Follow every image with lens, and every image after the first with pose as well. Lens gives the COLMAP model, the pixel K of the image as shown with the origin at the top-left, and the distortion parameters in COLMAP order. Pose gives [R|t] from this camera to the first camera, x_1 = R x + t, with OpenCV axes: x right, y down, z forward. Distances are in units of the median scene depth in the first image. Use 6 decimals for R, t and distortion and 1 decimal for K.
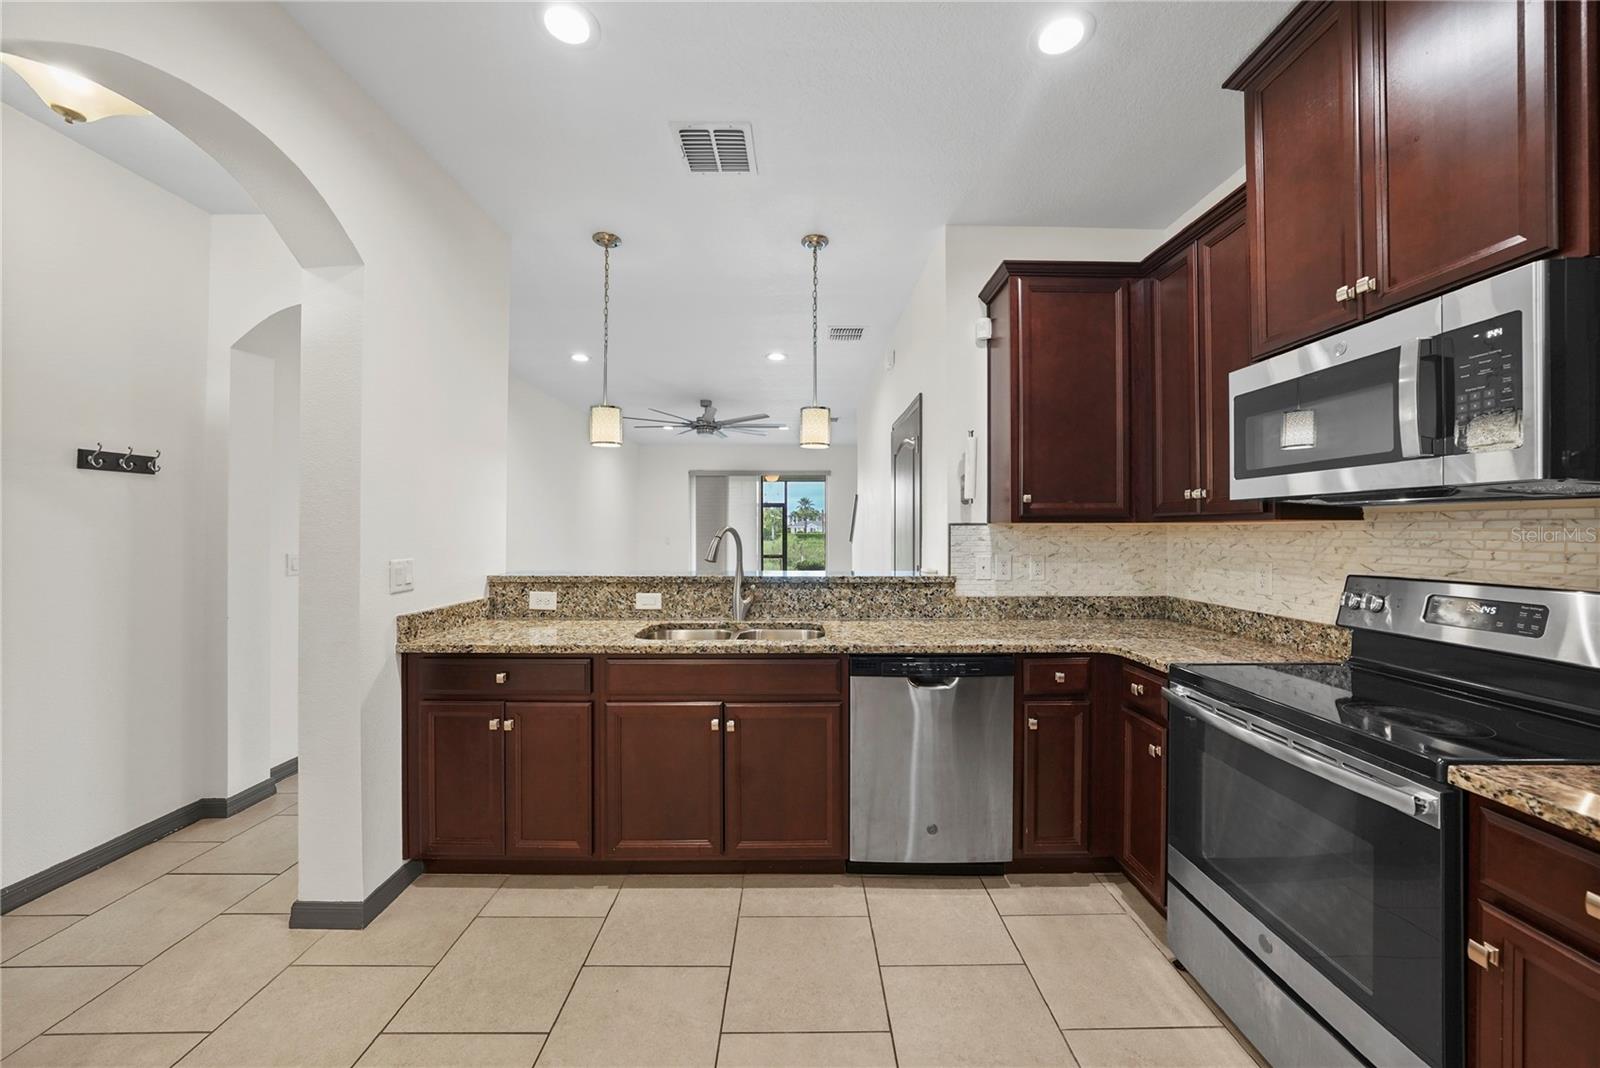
lens RADIAL K [[565.0, 0, 797.9], [0, 565.0, 527.2], [0, 0, 1]] dist [-0.027008, 0.005391]
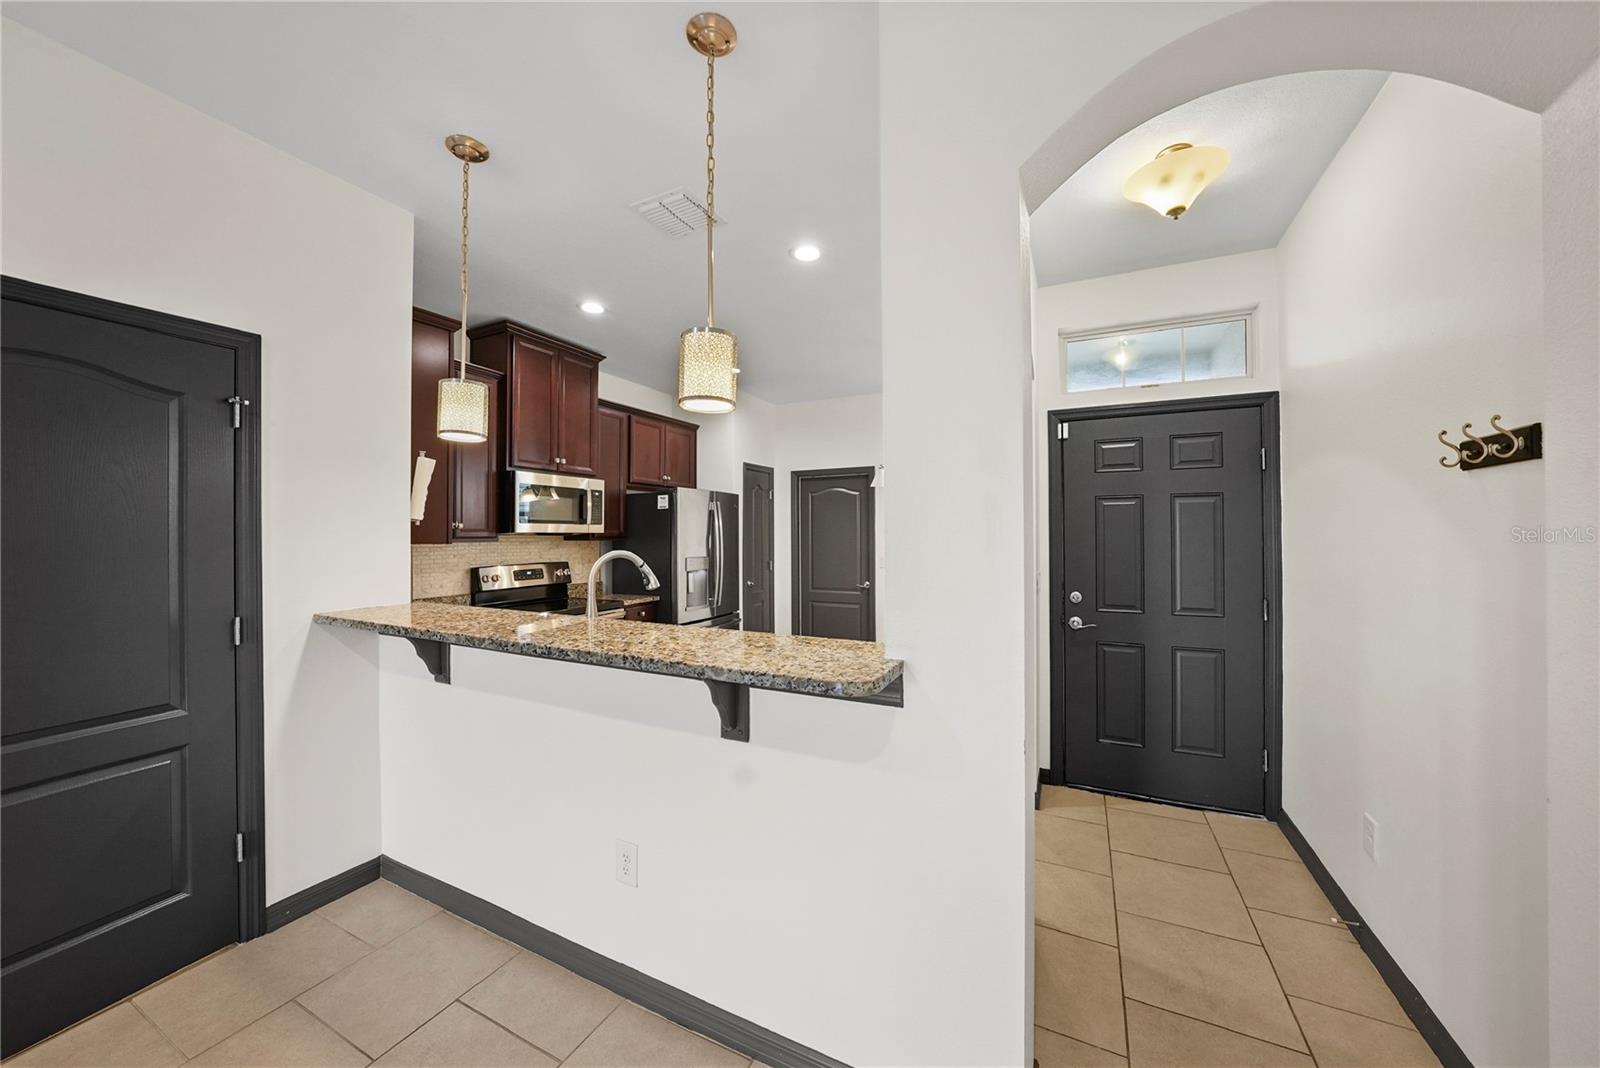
lens RADIAL K [[559.3, 0, 802.2], [0, 559.3, 534.1], [0, 0, 1]] dist [-0.025796, 0.000086]
pose [[-0.896098, 0.001067, 0.443856, -0.874079], [-0.001035, 0.999989, -0.004494, -0.027579], [-0.443856, -0.004487, -0.896087, 1.909018]]
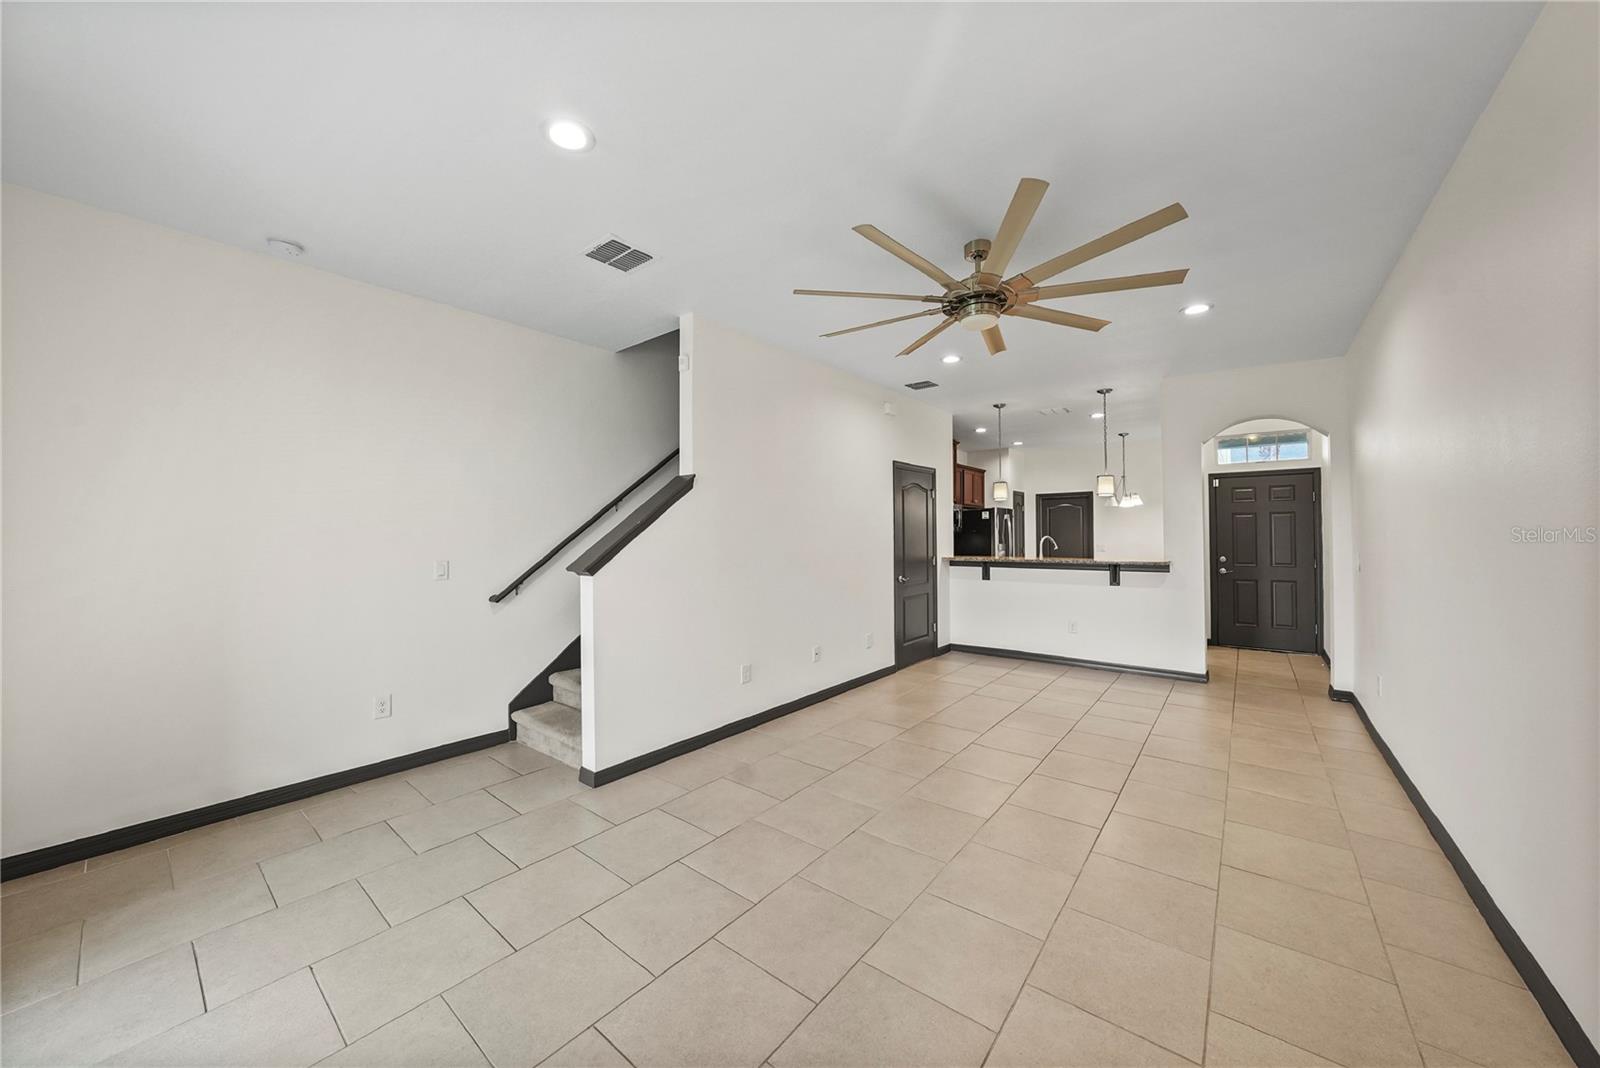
lens RADIAL K [[565.0, 0, 797.9], [0, 565.0, 527.2], [0, 0, 1]] dist [-0.027008, 0.005391]
pose [[-0.775268, 0.010313, 0.631548, -0.999004], [-0.000528, 0.999856, -0.016976, 0.002484], [-0.631632, -0.013495, -0.775151, 4.285968]]
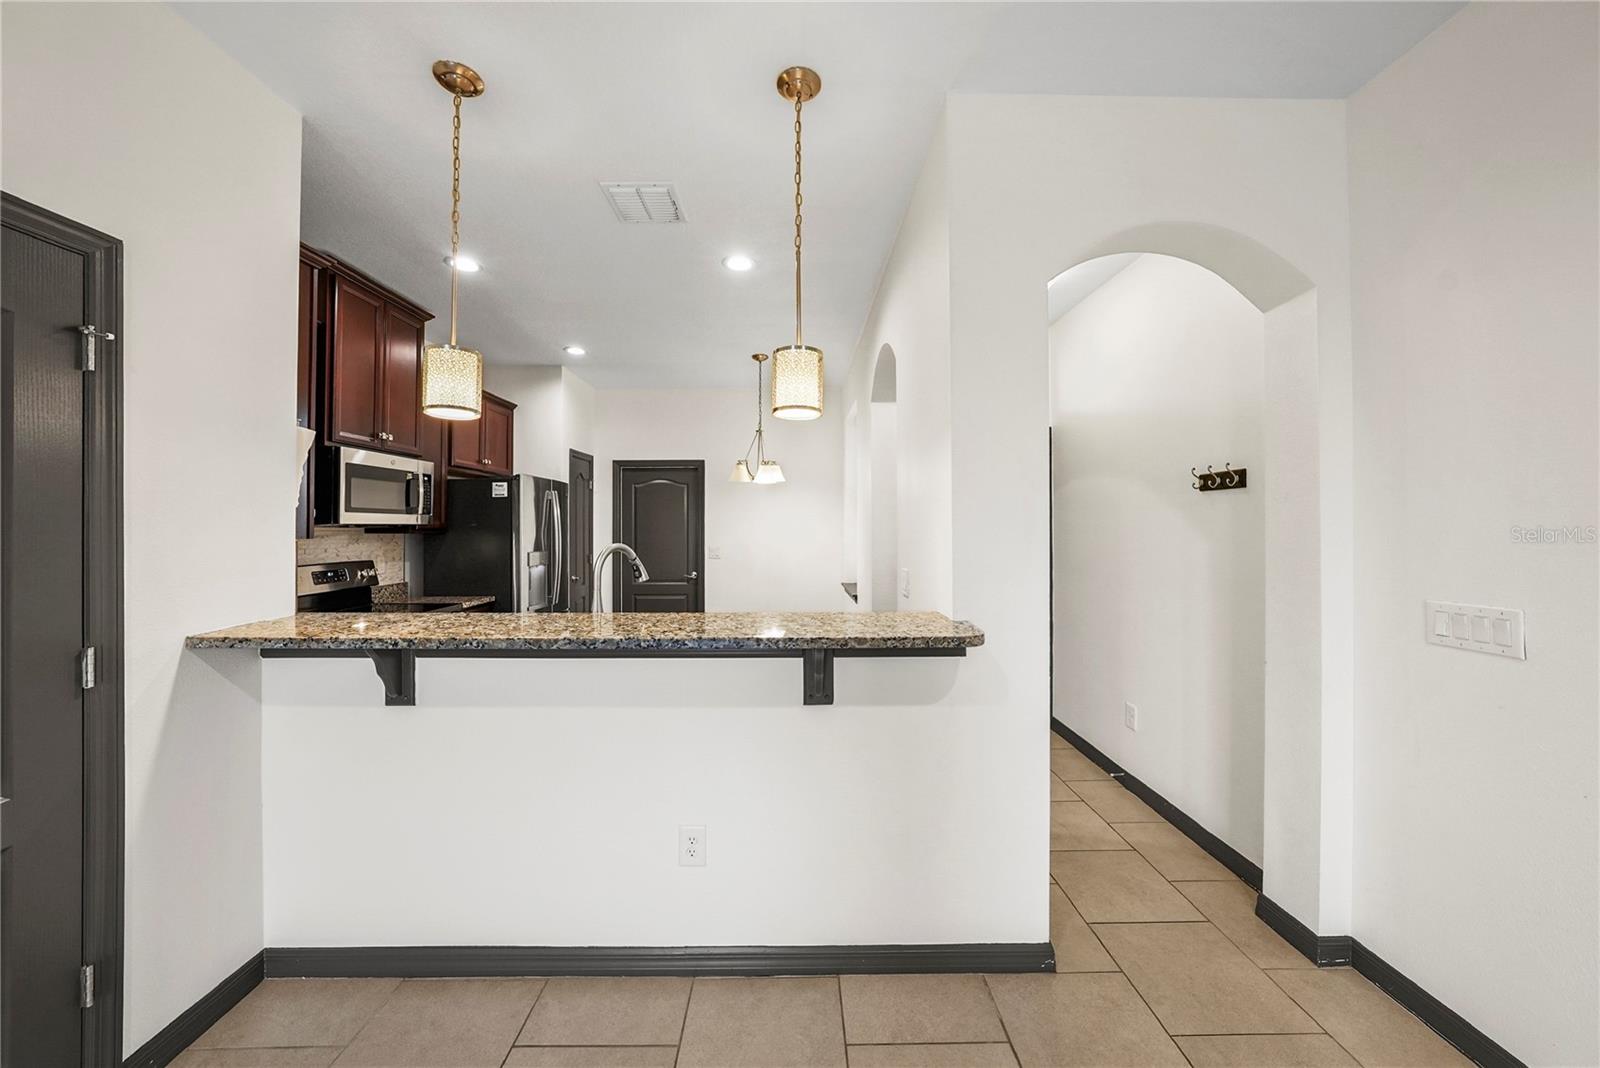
lens RADIAL K [[565.0, 0, 797.9], [0, 565.0, 527.2], [0, 0, 1]] dist [-0.027008, 0.005391]
pose [[-0.999967, -0.000730, -0.008050, -0.451789], [-0.000714, 0.999998, -0.001964, -0.029121], [0.008051, -0.001959, -0.999966, 2.137179]]
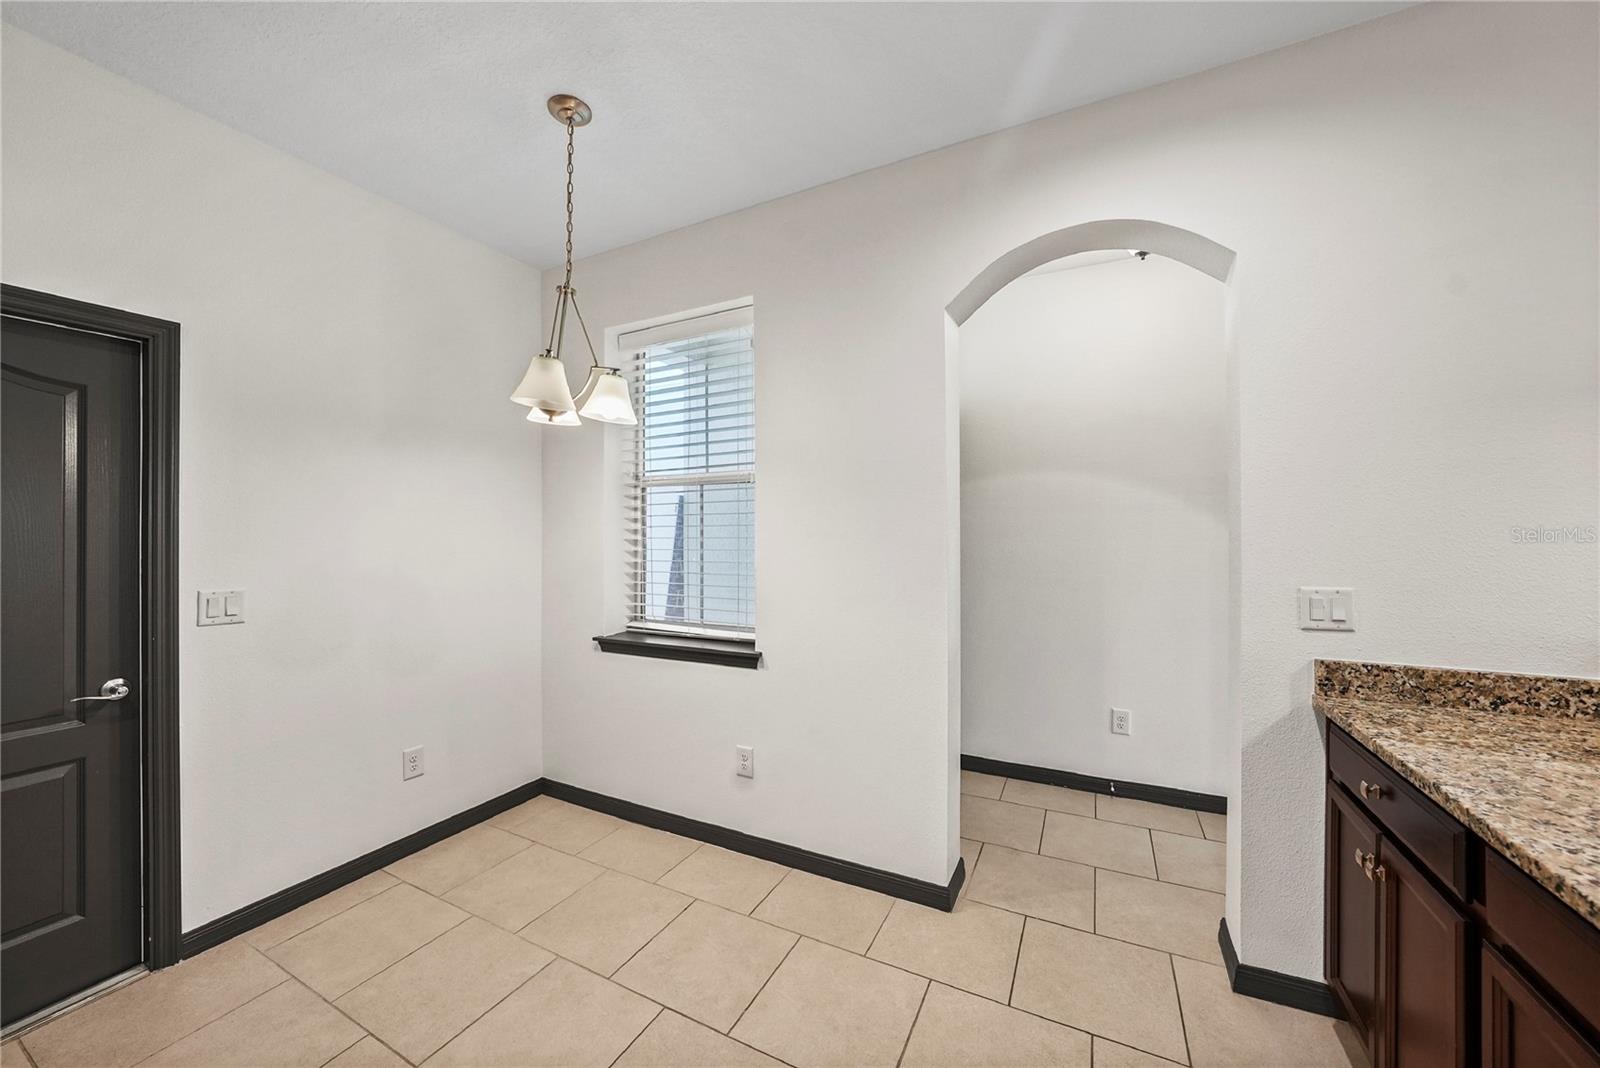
lens RADIAL K [[565.0, 0, 797.9], [0, 565.0, 527.2], [0, 0, 1]] dist [-0.027008, 0.005391]
pose [[-0.462622, -0.010634, -0.886492, 0.290681], [0.008885, 0.999822, -0.016630, -0.018920], [0.886511, -0.015570, -0.462445, 0.666040]]
